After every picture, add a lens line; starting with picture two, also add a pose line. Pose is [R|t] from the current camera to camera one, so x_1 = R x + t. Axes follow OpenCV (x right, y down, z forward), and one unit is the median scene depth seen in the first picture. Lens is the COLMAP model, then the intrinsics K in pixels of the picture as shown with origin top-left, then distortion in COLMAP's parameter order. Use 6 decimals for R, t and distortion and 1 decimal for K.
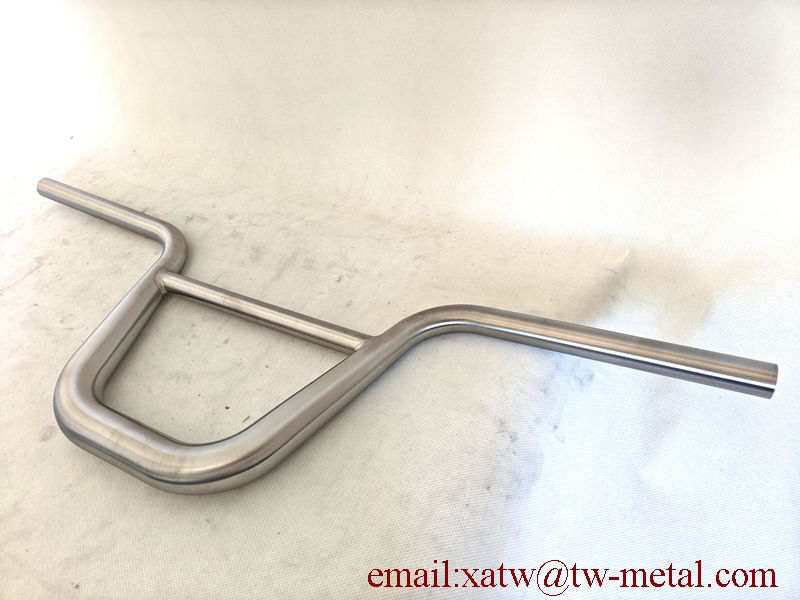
lens RADIAL K [[558.8, 0, 400.0], [0, 558.8, 300.0], [0, 0, 1]] dist [-0.008078, -0.003727]
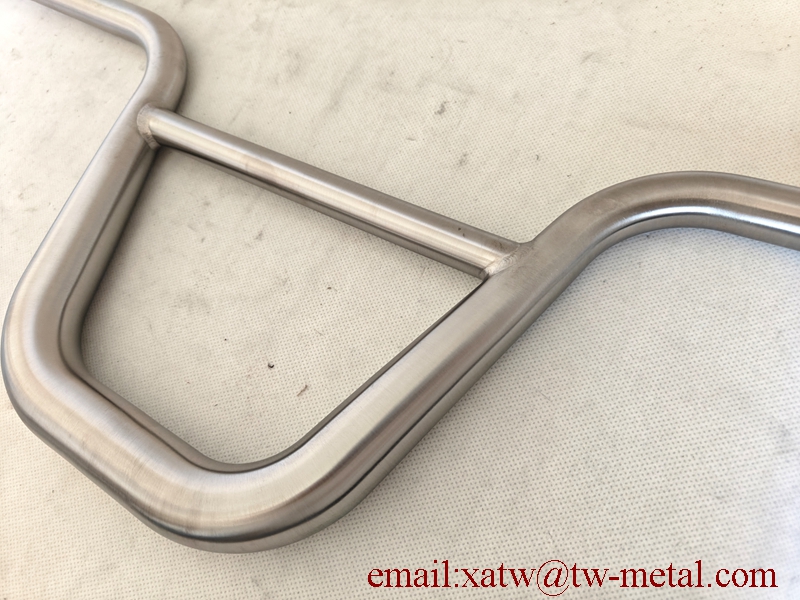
lens RADIAL K [[558.8, 0, 400.0], [0, 558.8, 300.0], [0, 0, 1]] dist [-0.008078, -0.003727]
pose [[0.990770, 0.000924, -0.135548, -0.074868], [0.052715, 0.918636, 0.391573, -0.083534], [0.124881, -0.395105, 0.910108, 0.413669]]
